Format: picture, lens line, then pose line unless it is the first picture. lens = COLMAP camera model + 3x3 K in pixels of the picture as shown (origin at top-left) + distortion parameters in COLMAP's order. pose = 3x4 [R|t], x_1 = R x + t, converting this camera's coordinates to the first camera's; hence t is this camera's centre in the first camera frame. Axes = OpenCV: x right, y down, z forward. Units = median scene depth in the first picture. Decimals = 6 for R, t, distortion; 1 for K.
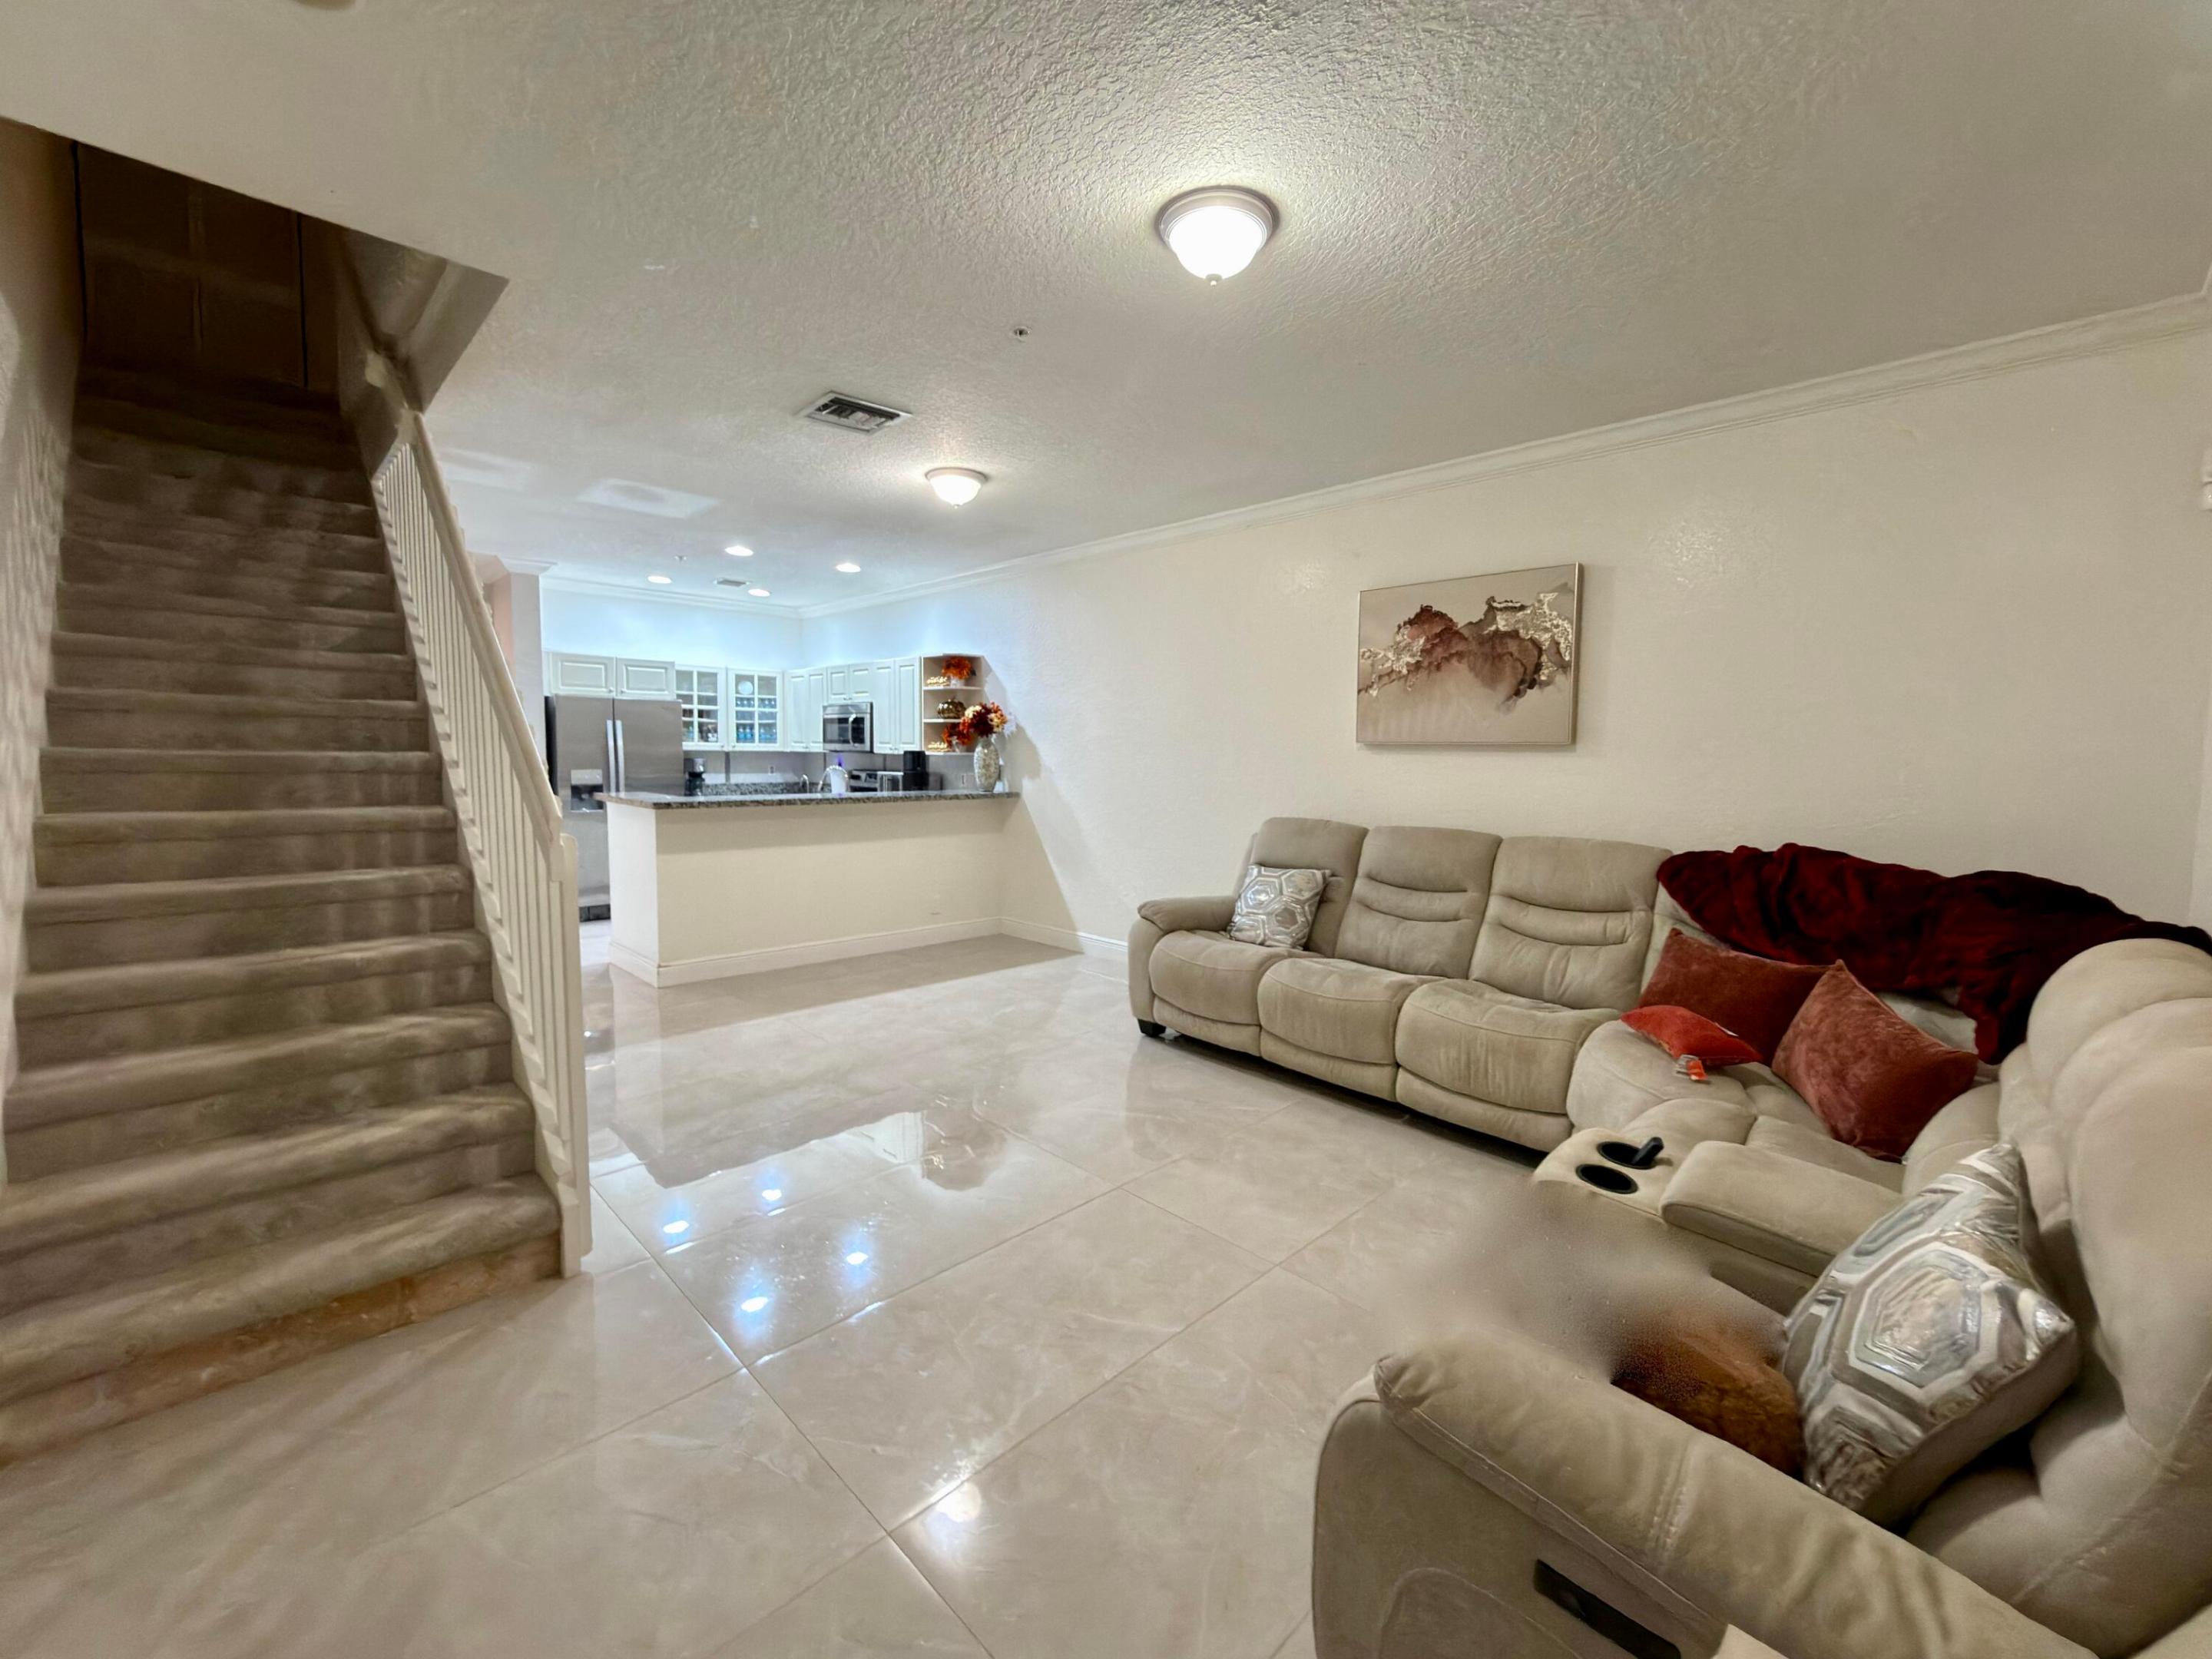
lens RADIAL K [[896.7, 0, 1101.7], [0, 896.7, 819.6], [0, 0, 1]] dist [0.001028, 0.000005]
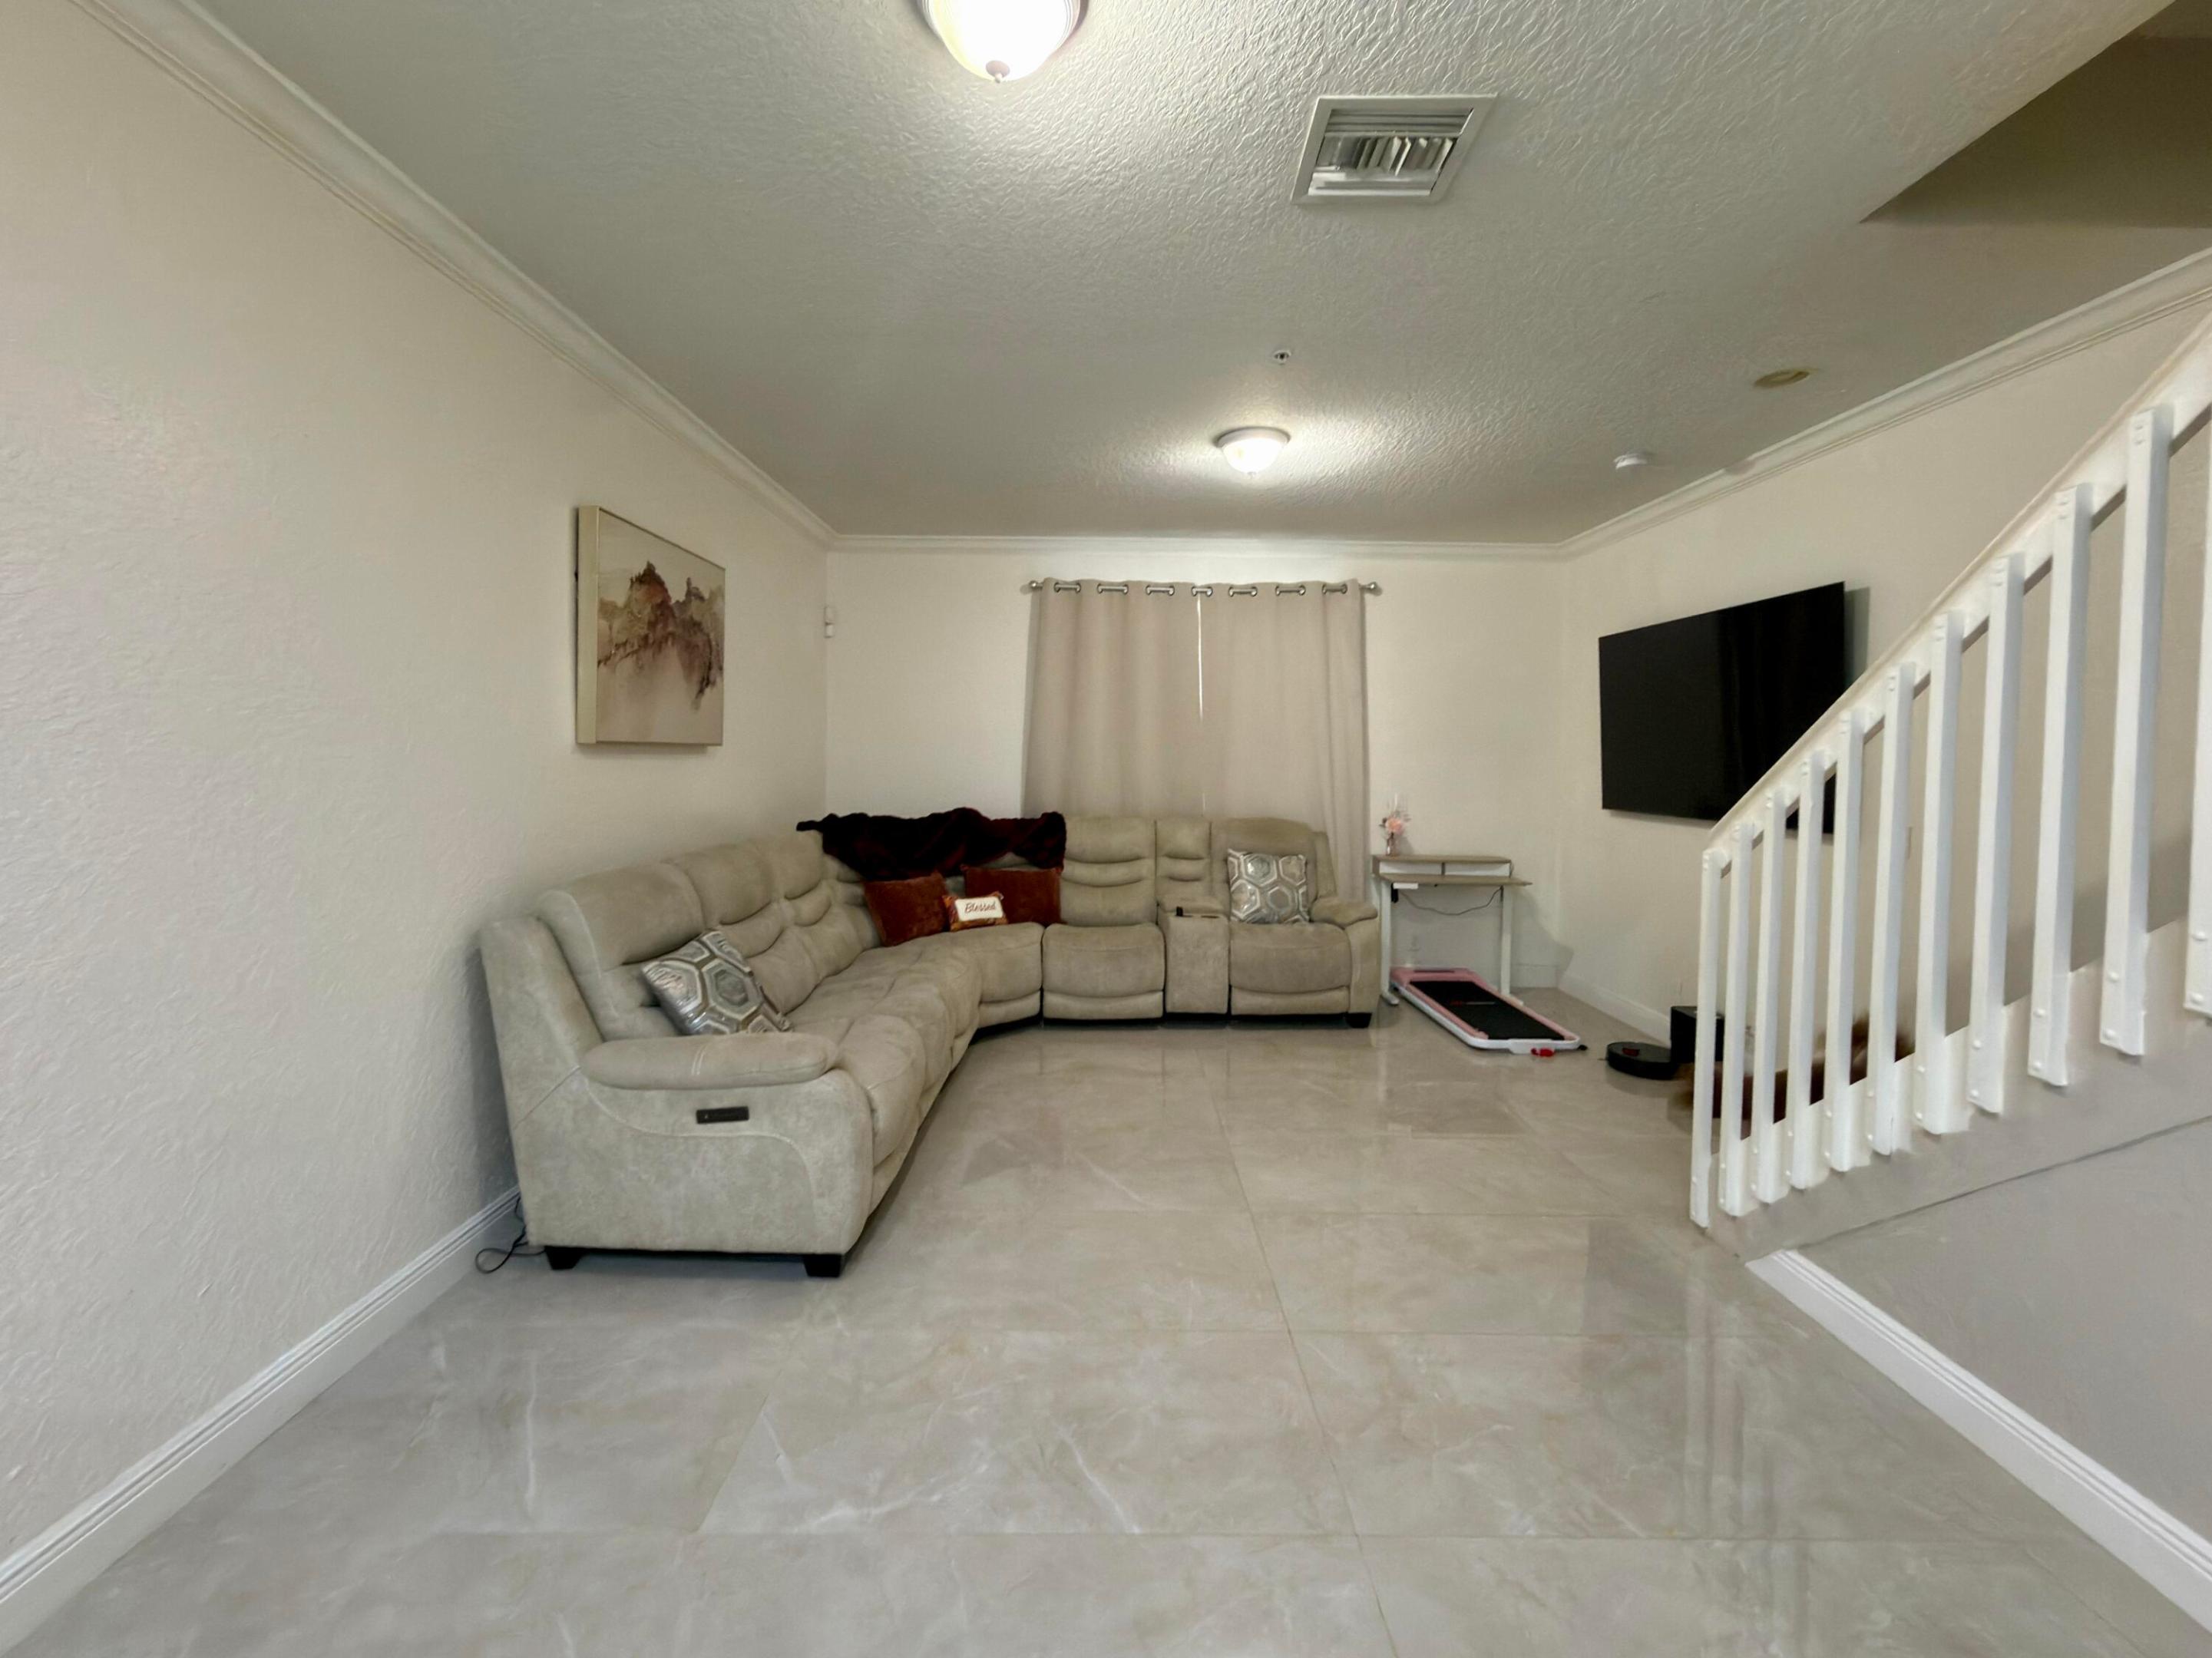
lens RADIAL K [[930.1, 0, 1108.1], [0, 930.1, 785.9], [0, 0, 1]] dist [-0.001591, 0.000142]
pose [[-0.716375, -0.044113, 0.696320, -0.451551], [0.032963, 0.994745, 0.096931, -0.108800], [-0.696936, 0.092391, -0.711156, 1.241725]]
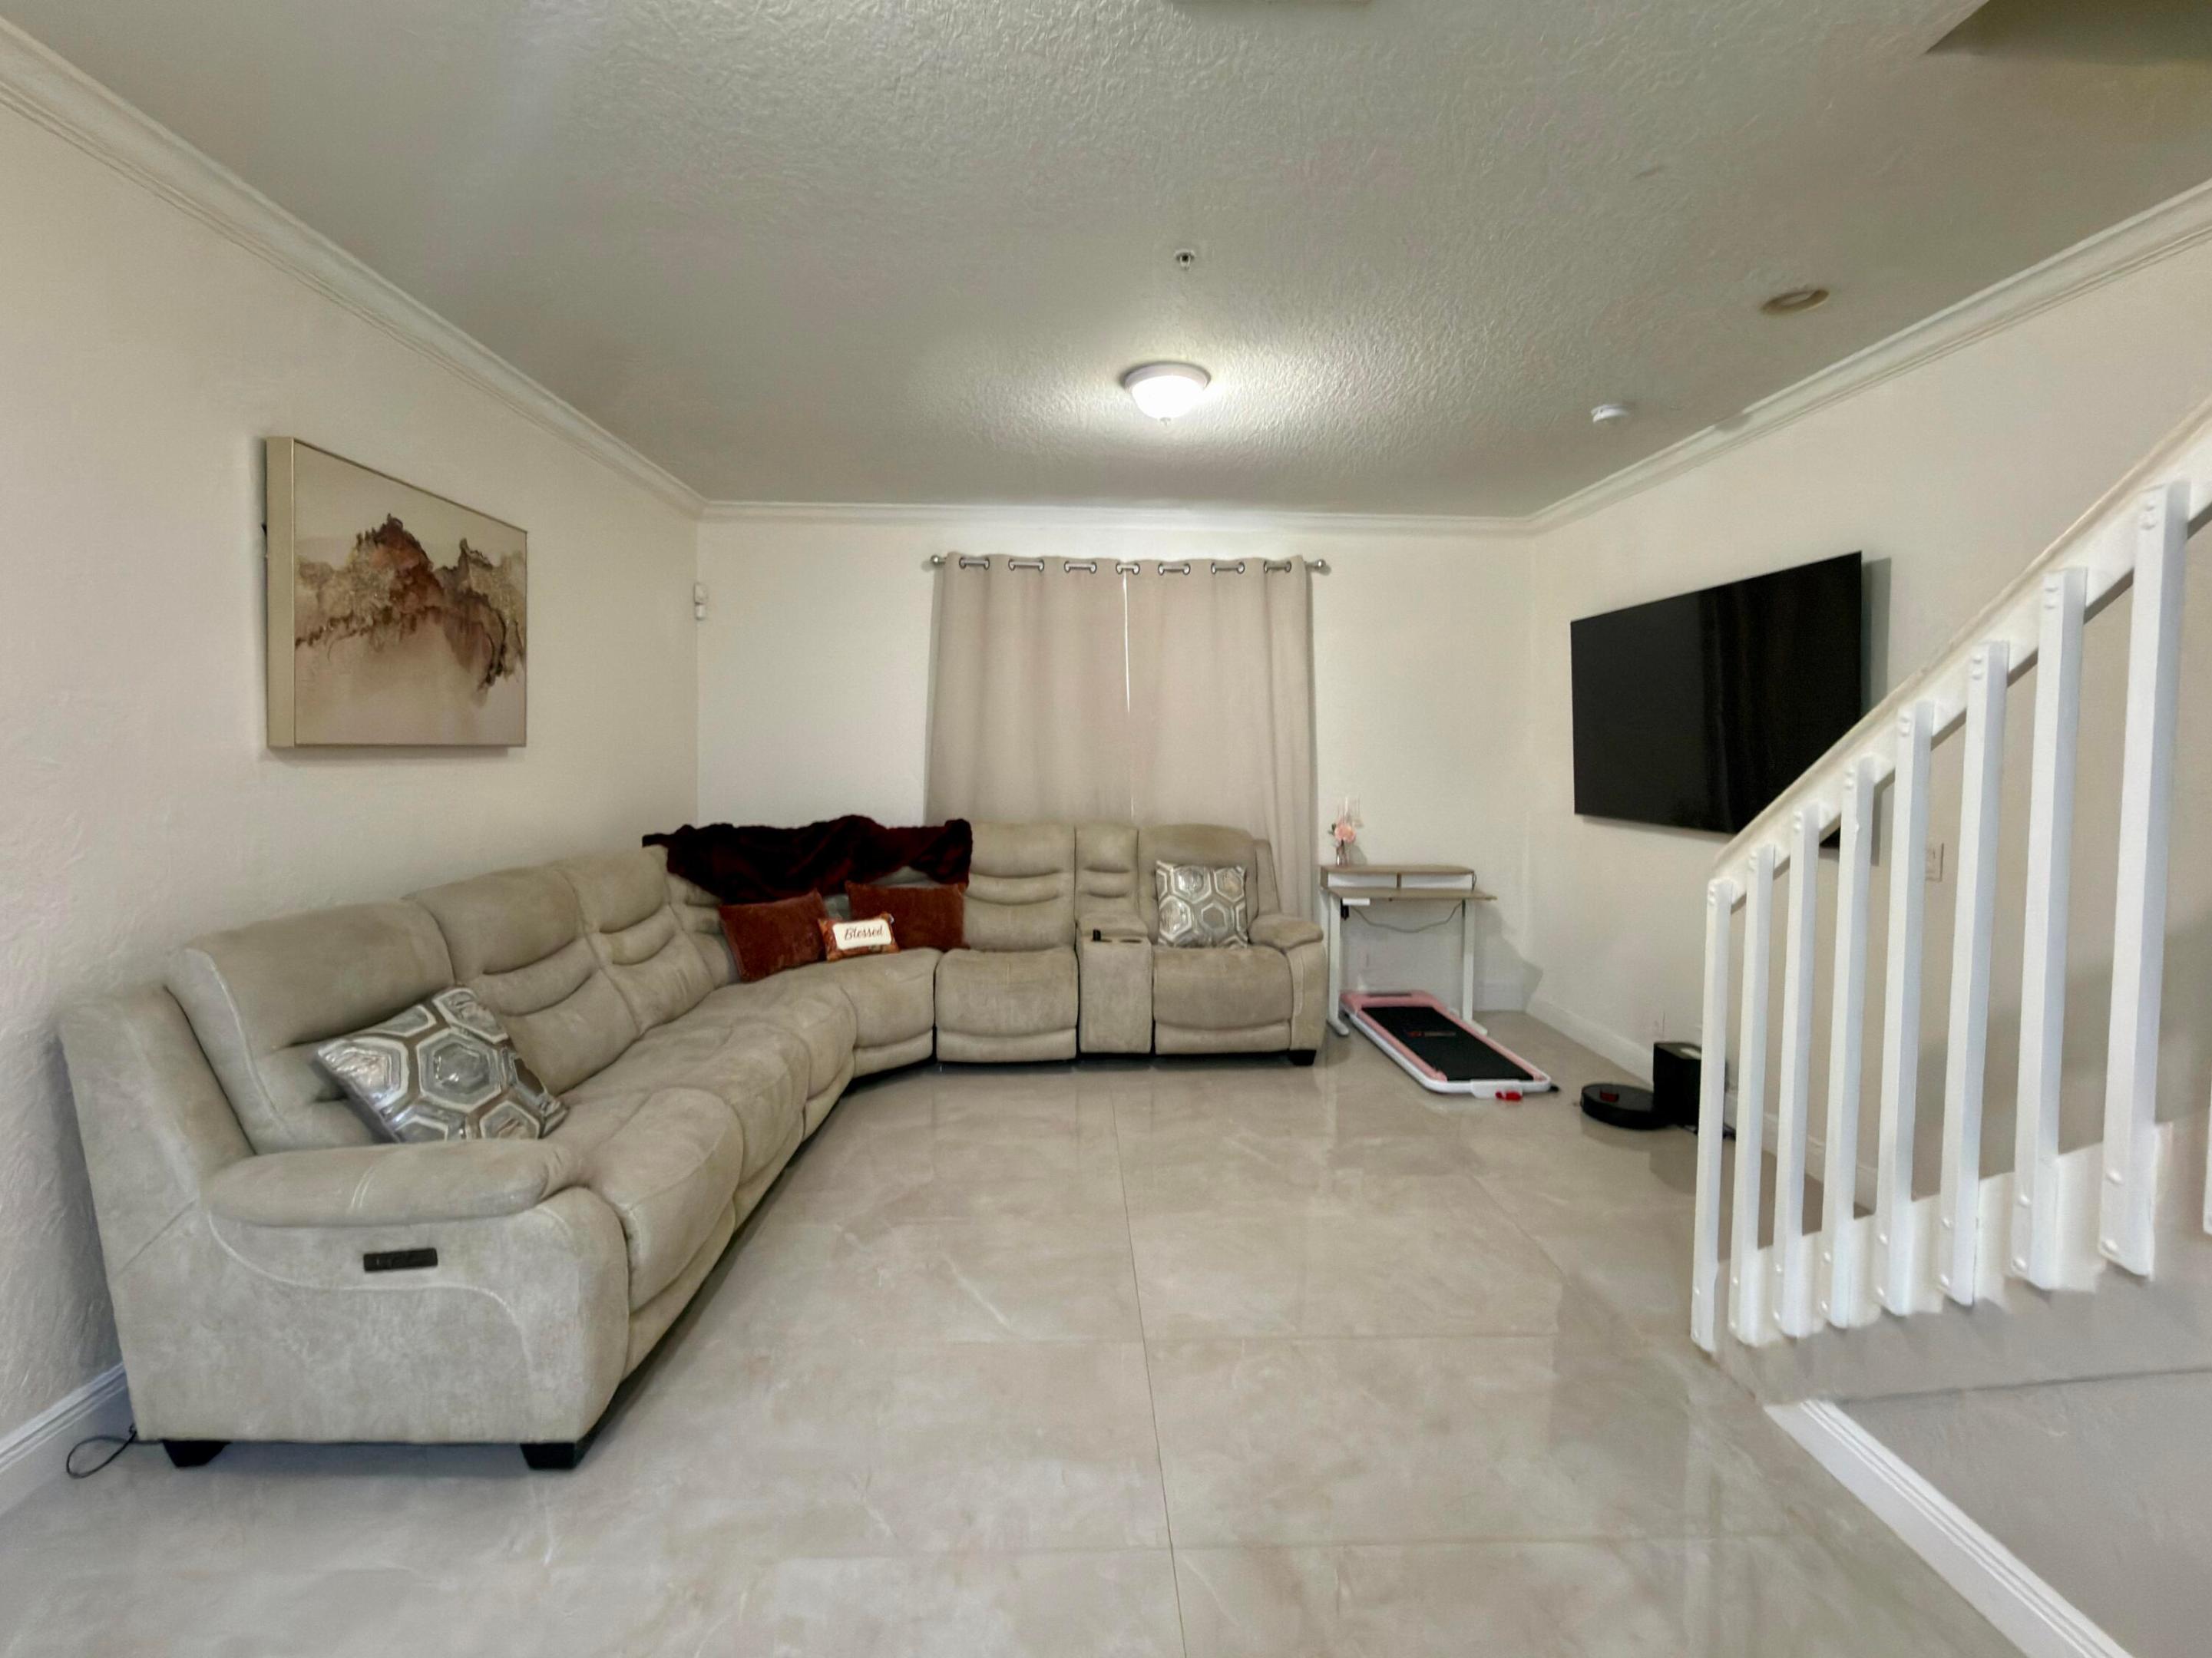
lens RADIAL K [[943.6, 0, 1107.7], [0, 943.6, 783.7], [0, 0, 1]] dist [0.001066, -0.000182]
pose [[-0.740787, -0.044692, 0.670252, -0.403032], [0.032751, 0.994195, 0.102490, -0.104950], [-0.670942, 0.097874, -0.735023, 1.102565]]
